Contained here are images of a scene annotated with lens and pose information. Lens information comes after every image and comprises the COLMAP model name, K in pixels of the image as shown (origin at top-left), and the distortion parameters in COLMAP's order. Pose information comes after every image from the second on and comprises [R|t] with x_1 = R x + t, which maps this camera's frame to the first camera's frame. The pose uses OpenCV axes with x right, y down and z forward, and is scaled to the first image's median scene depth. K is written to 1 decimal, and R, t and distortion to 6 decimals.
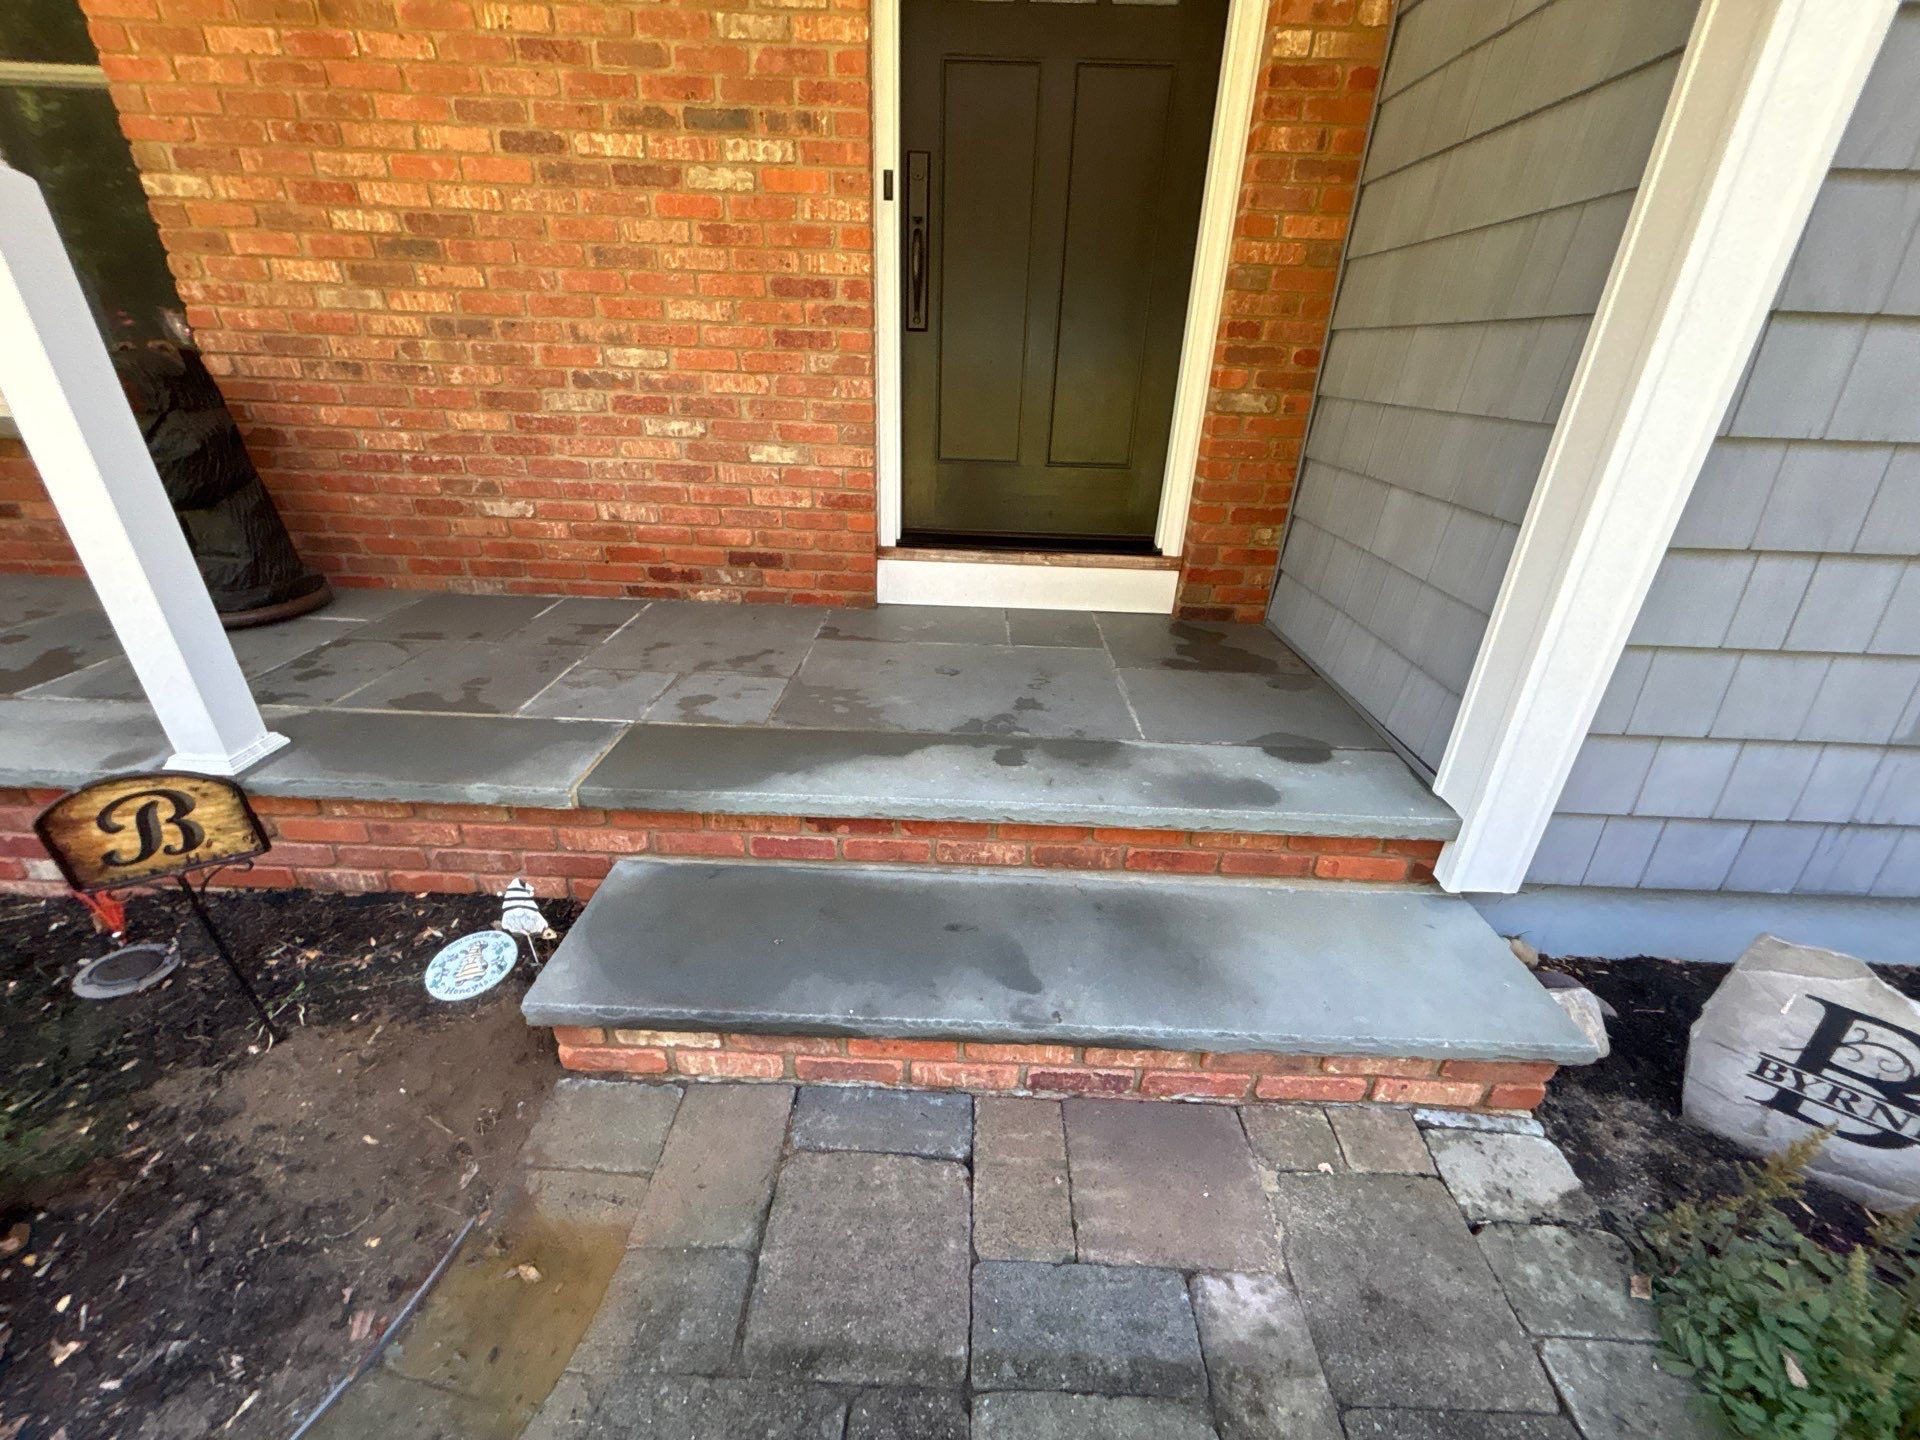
lens RADIAL K [[766.5, 0, 960.0], [0, 766.5, 720.0], [0, 0, 1]] dist [0.000602, -0.000448]
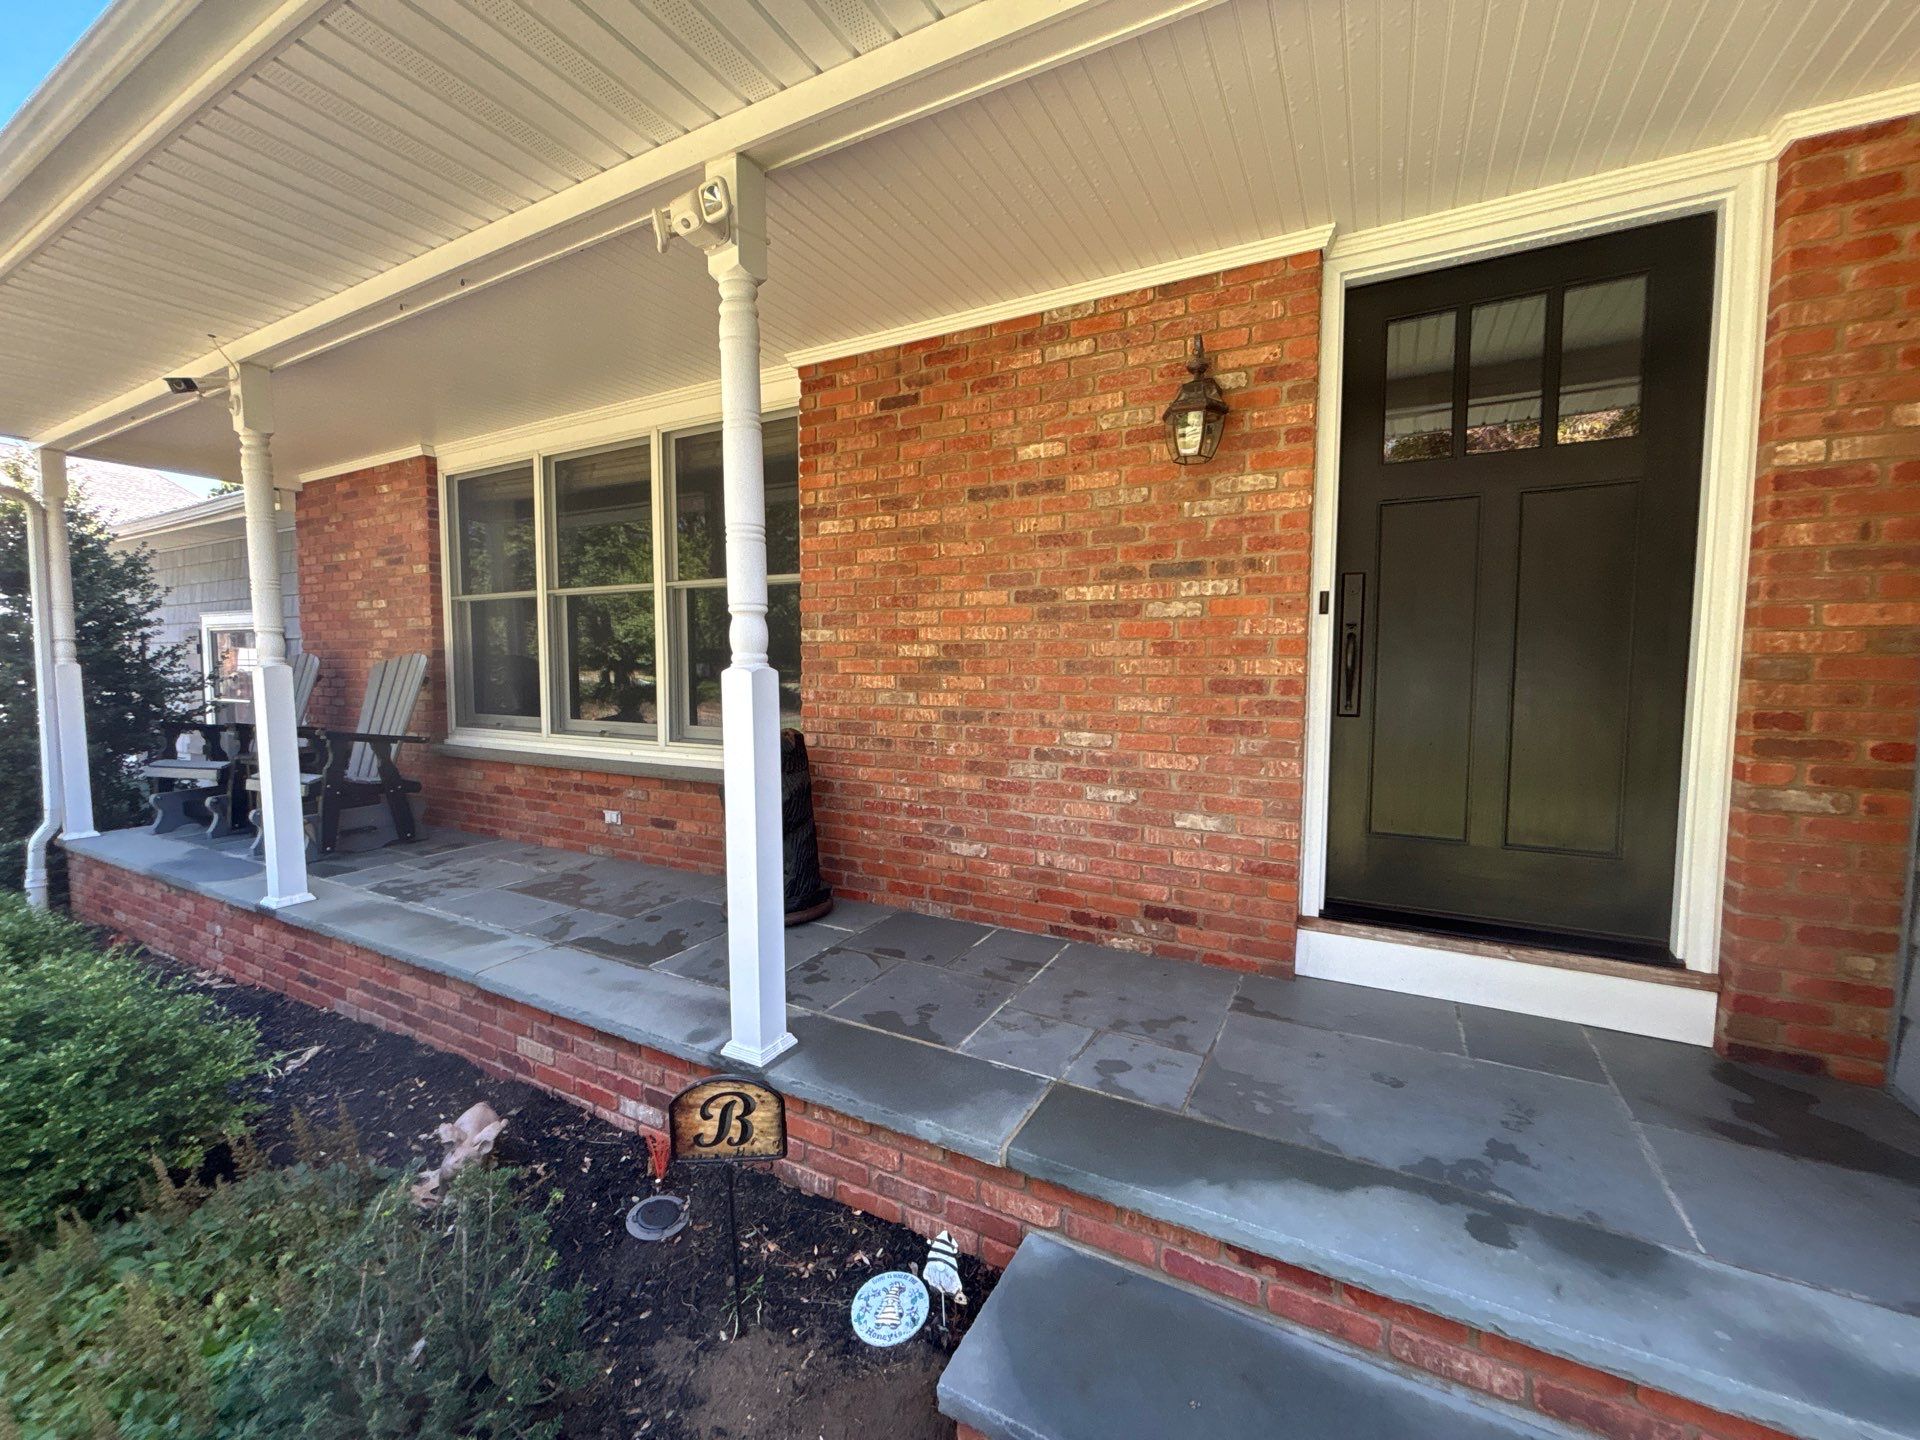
lens RADIAL K [[766.5, 0, 960.0], [0, 766.5, 720.0], [0, 0, 1]] dist [0.000602, -0.000448]
pose [[0.888414, 0.002537, -0.459035, -0.051326], [-0.173924, 0.927290, -0.331486, -0.072388], [0.424818, 0.374334, 0.824259, -0.096798]]
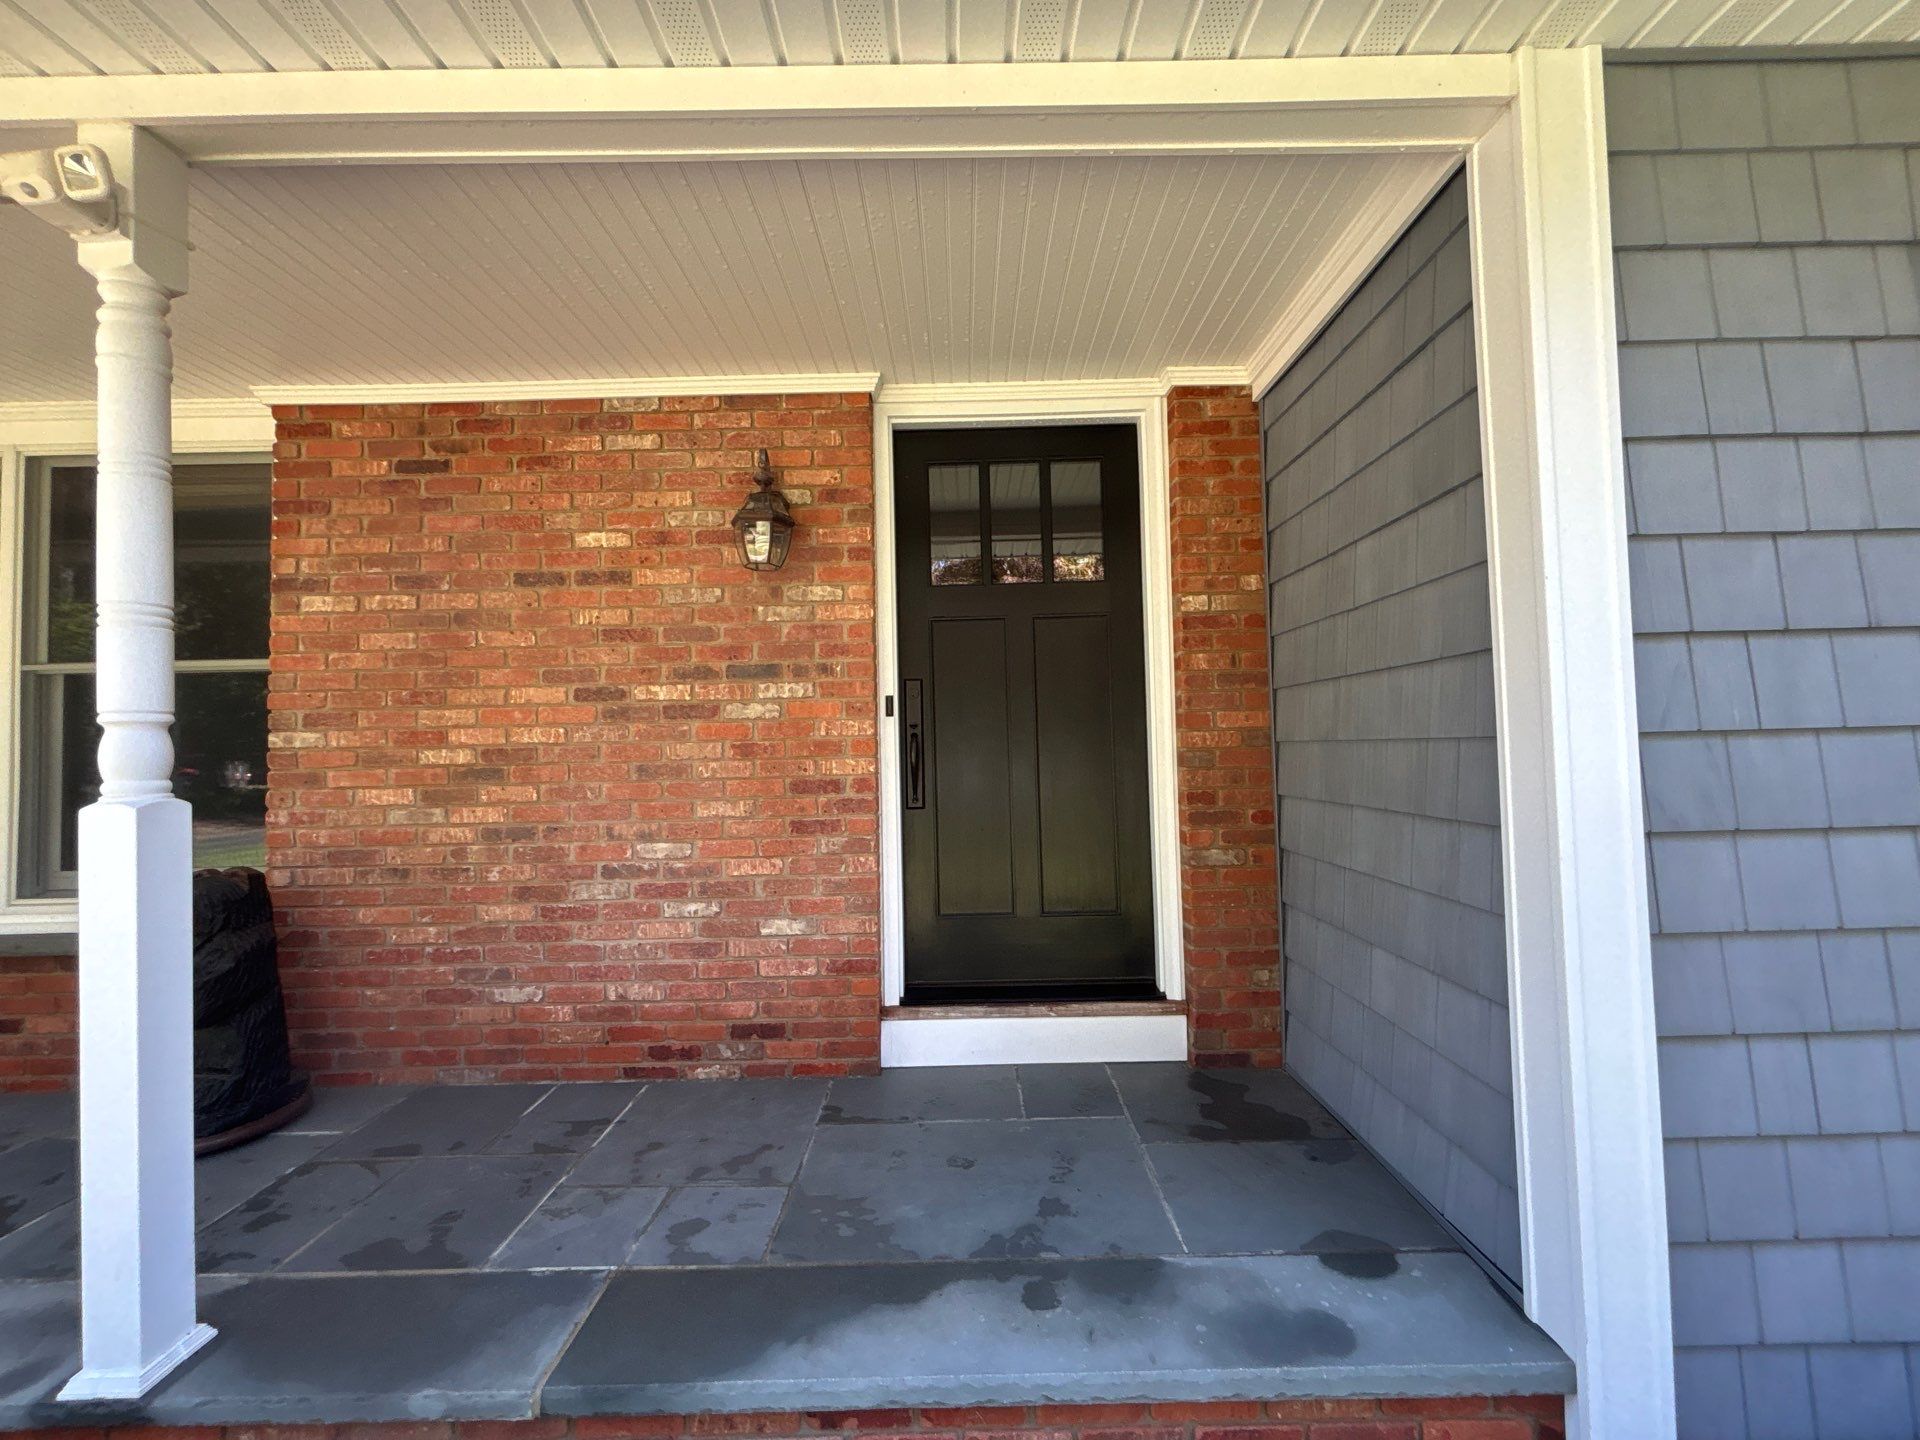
lens RADIAL K [[767.2, 0, 959.1], [0, 767.2, 719.1], [0, 0, 1]] dist [-0.003619, 0.000575]
pose [[0.998318, -0.054086, 0.020863, -0.008533], [0.057603, 0.885116, -0.461792, -0.113065], [0.006510, 0.462218, 0.886743, -0.072668]]
